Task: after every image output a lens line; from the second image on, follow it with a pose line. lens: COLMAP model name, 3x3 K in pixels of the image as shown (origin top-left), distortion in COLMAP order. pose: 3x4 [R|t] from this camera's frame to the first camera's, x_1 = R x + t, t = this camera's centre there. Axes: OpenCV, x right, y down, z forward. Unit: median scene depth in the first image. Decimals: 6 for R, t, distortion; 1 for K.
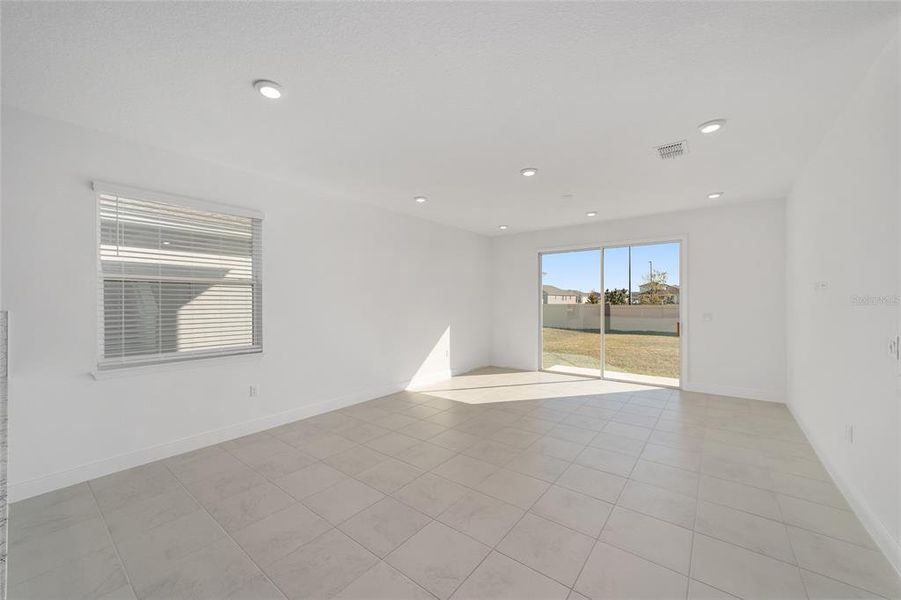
lens RADIAL K [[347.2, 0, 450.6], [0, 347.2, 307.5], [0, 0, 1]] dist [-0.000726, 0.000077]
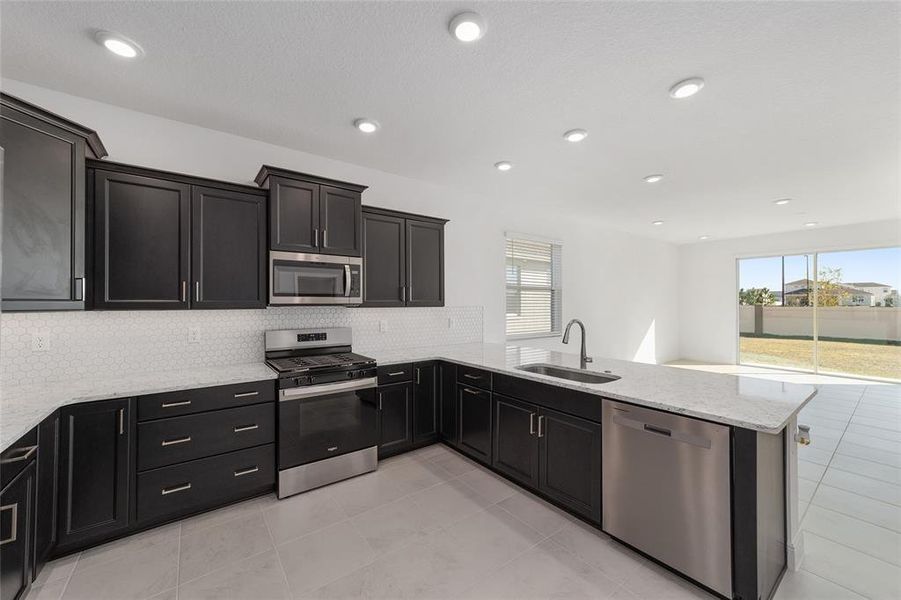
lens RADIAL K [[345.9, 0, 451.3], [0, 345.9, 297.0], [0, 0, 1]] dist [0.000740, 0.000152]
pose [[0.966437, -0.000667, -0.256905, -0.376469], [-0.007136, 0.999541, -0.029439, 0.006097], [0.256806, 0.030284, 0.965988, -0.324812]]
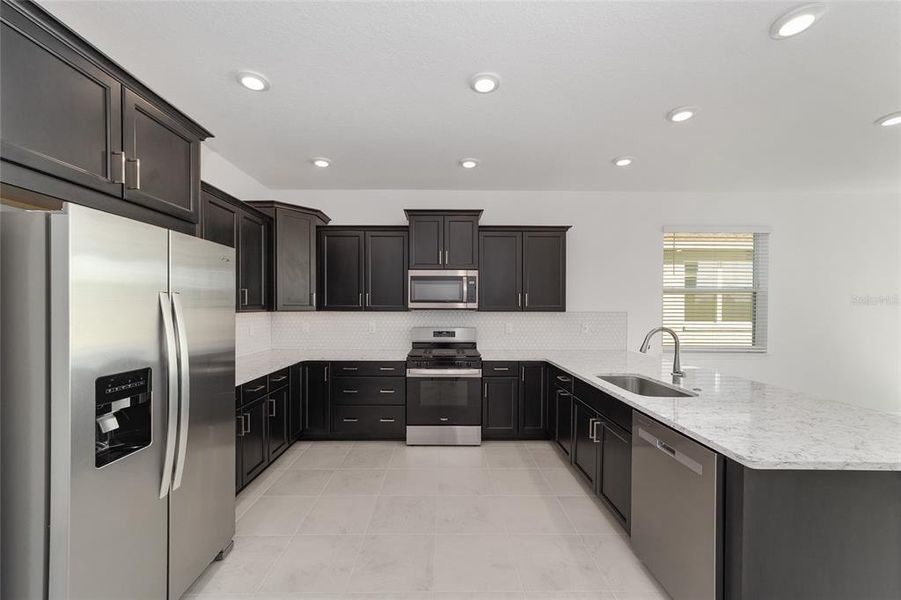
lens RADIAL K [[347.2, 0, 450.6], [0, 347.2, 307.5], [0, 0, 1]] dist [-0.000726, 0.000077]
pose [[0.633652, 0.006721, -0.773589, -0.200065], [-0.017271, 0.999836, -0.005460, 0.004591], [0.773425, 0.016820, 0.633665, -0.296170]]
